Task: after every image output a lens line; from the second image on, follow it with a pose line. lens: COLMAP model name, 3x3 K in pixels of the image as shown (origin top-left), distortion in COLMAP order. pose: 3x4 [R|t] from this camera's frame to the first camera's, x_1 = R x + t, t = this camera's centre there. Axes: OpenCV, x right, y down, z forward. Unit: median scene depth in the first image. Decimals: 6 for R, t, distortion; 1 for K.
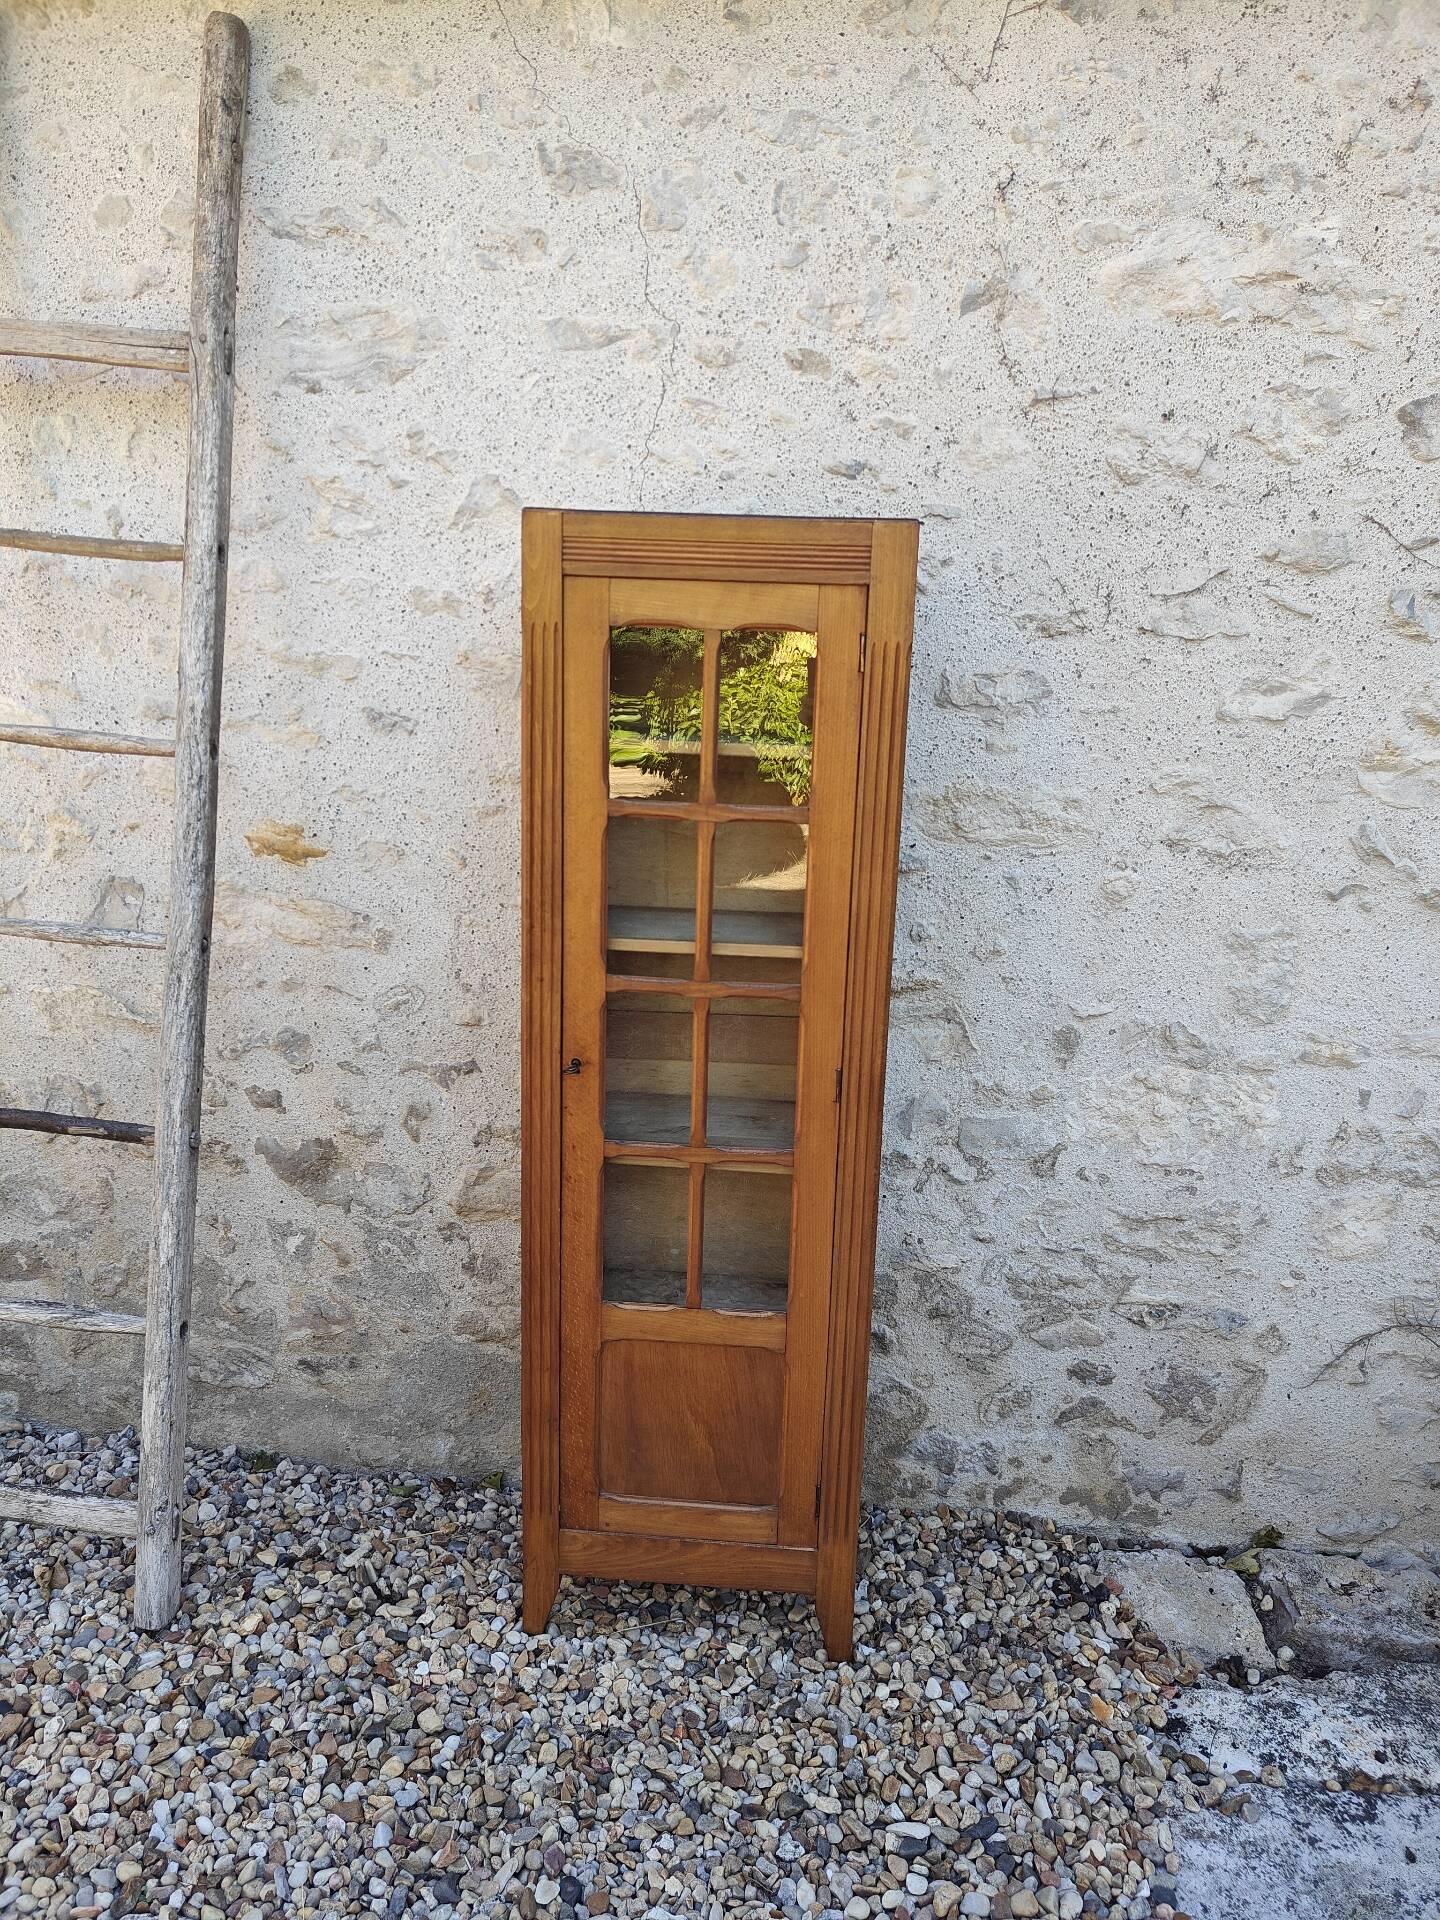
lens RADIAL K [[1354.1, 0, 719.6], [0, 1354.1, 965.7], [0, 0, 1]] dist [0.008563, -0.006249]
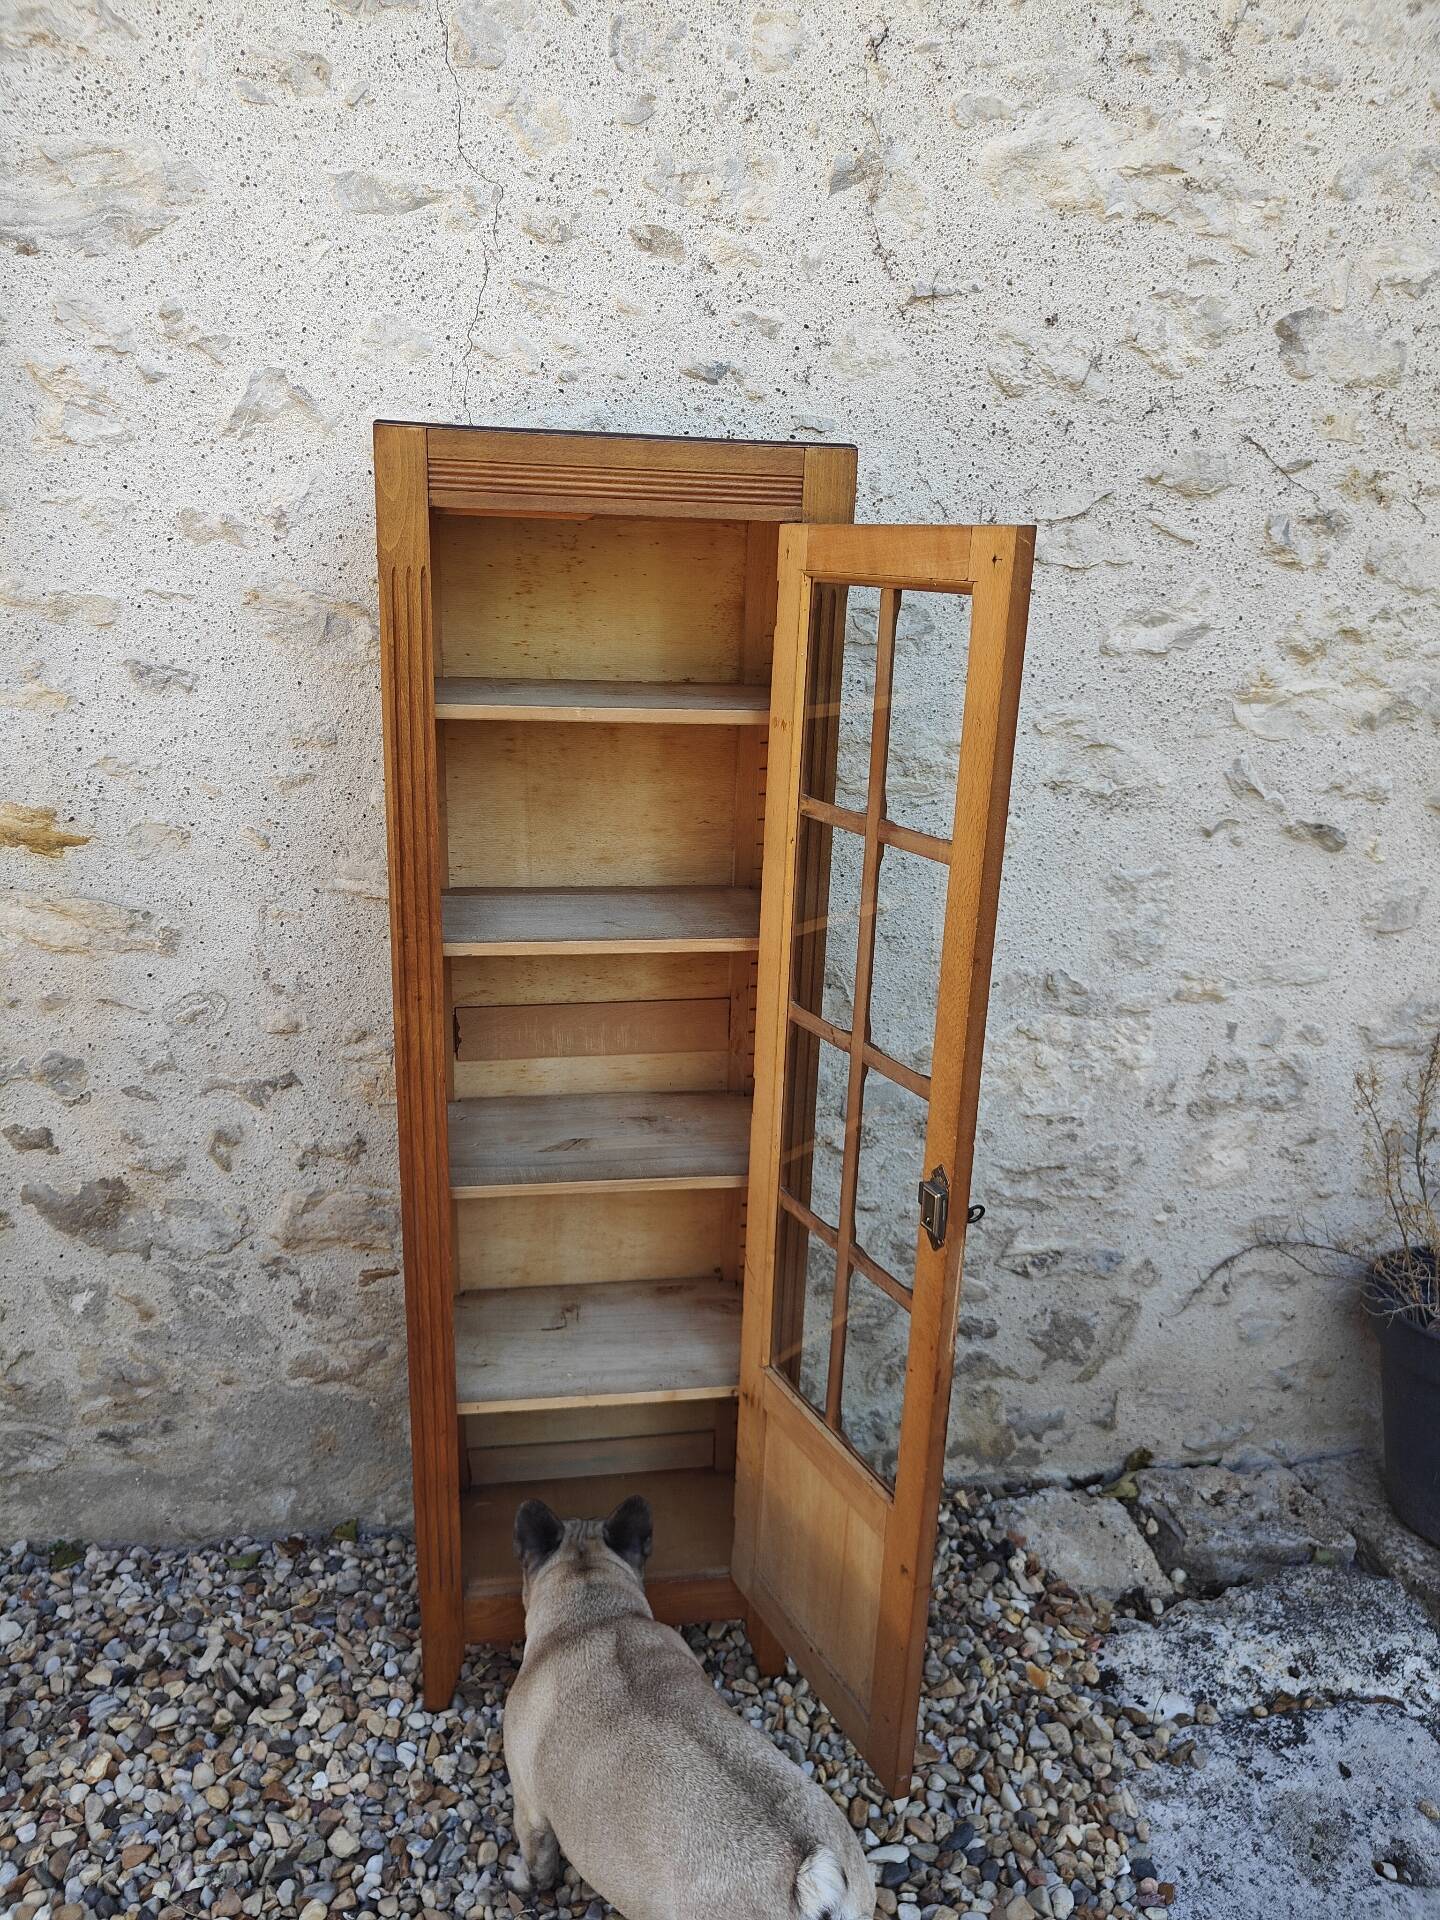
lens RADIAL K [[1354.1, 0, 719.6], [0, 1354.1, 965.7], [0, 0, 1]] dist [0.008563, -0.006249]
pose [[0.971872, -0.075157, 0.223198, -0.112339], [0.056985, 0.994597, 0.086777, -0.058807], [-0.228513, -0.071617, 0.970903, 0.119048]]
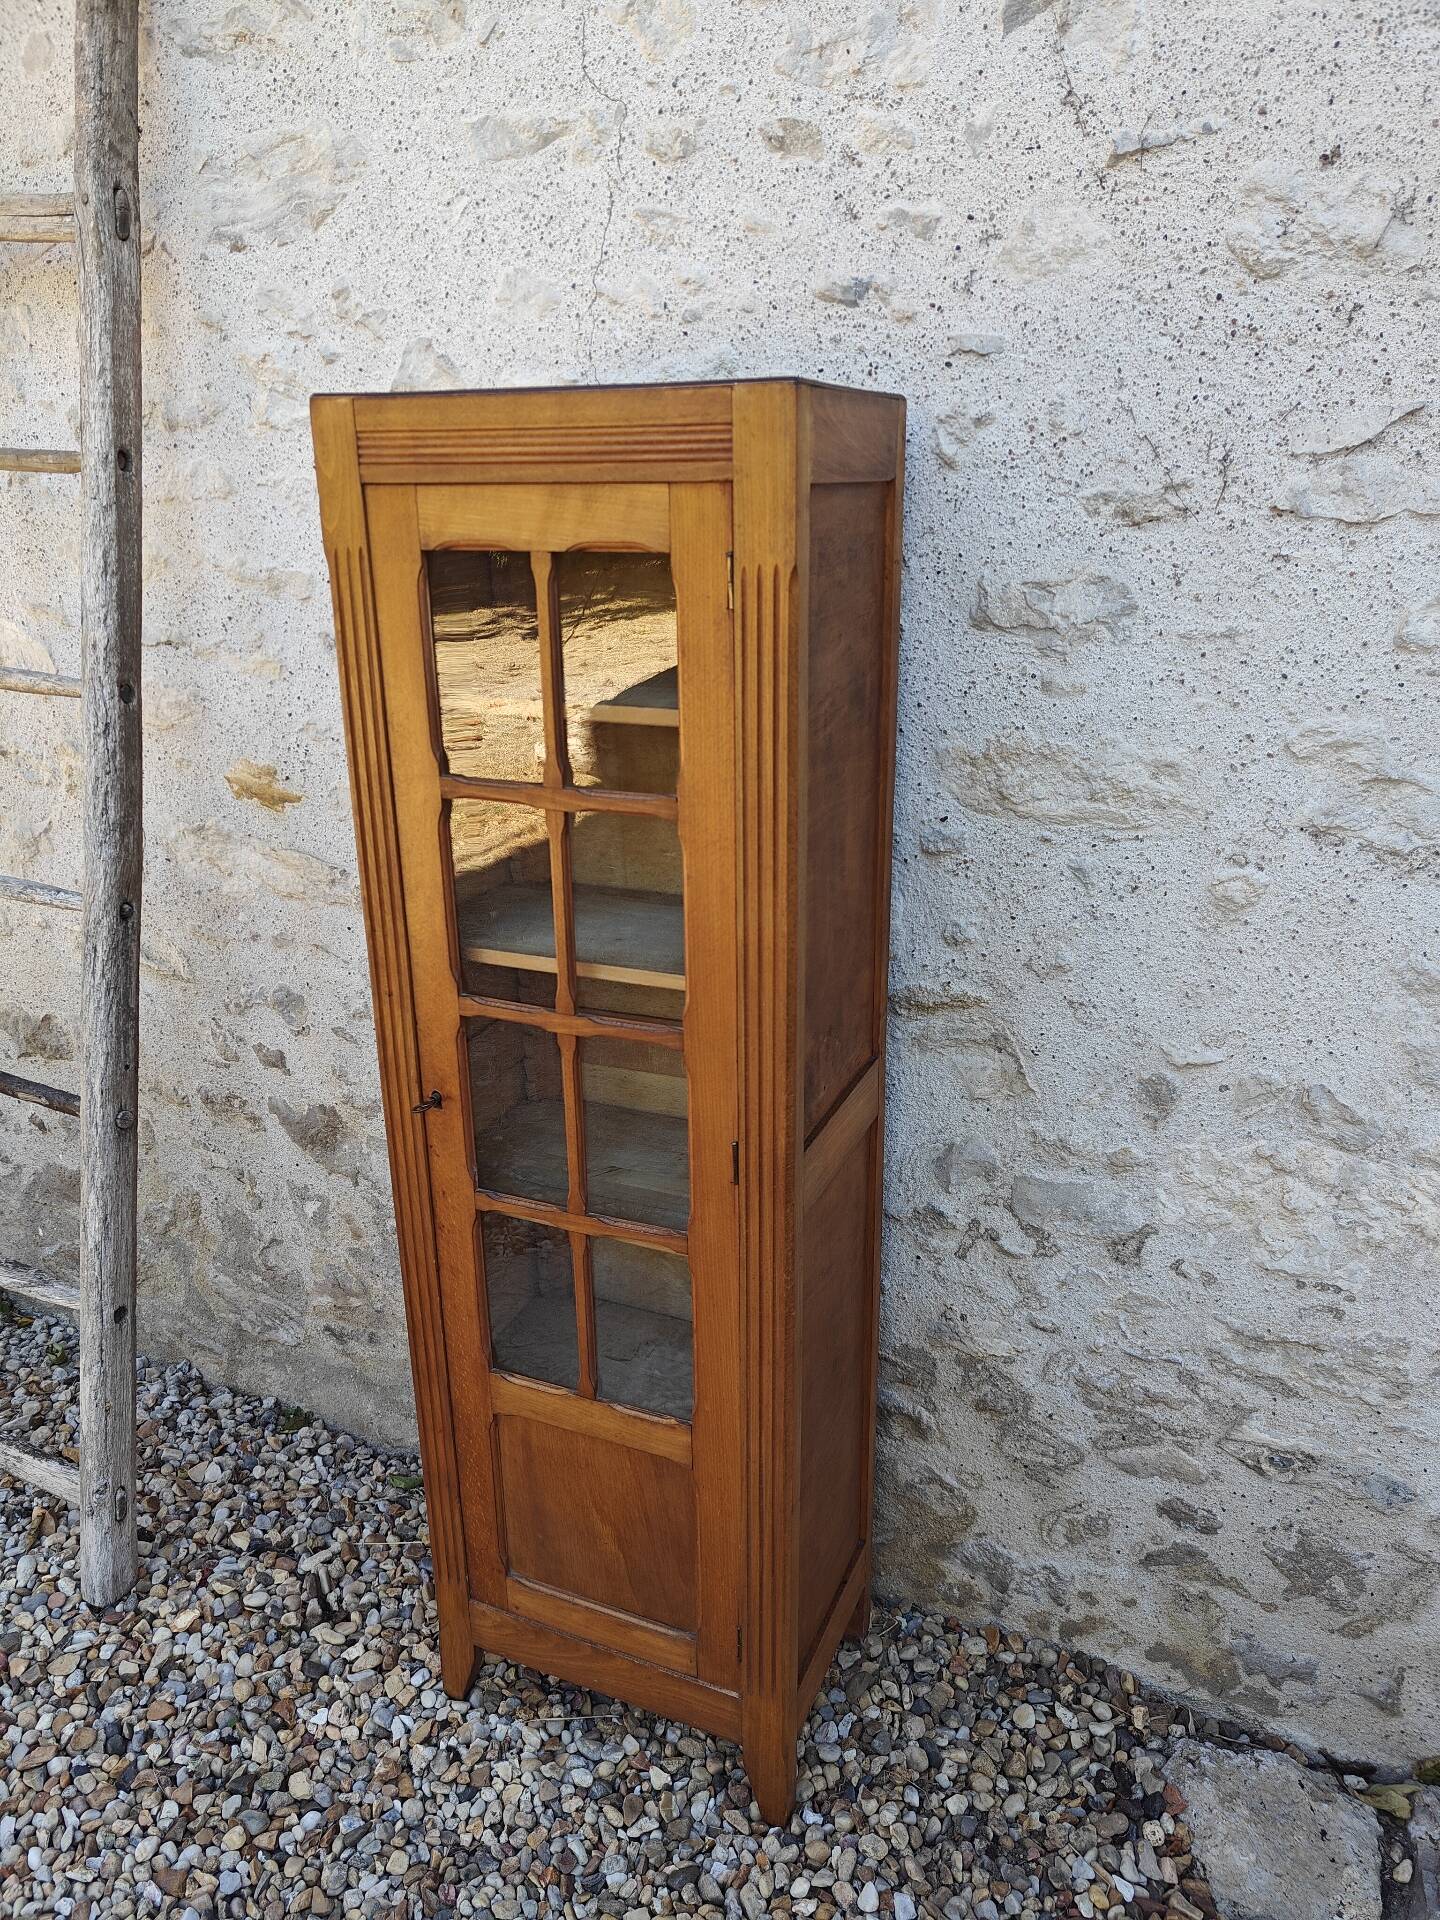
lens RADIAL K [[1342.3, 0, 716.7], [0, 1342.3, 964.6], [0, 0, 1]] dist [0.008912, -0.000366]
pose [[0.946544, 0.068814, -0.315150, 0.257482], [-0.031656, 0.992081, 0.121548, -0.093402], [0.321018, -0.105074, 0.941226, 0.258379]]
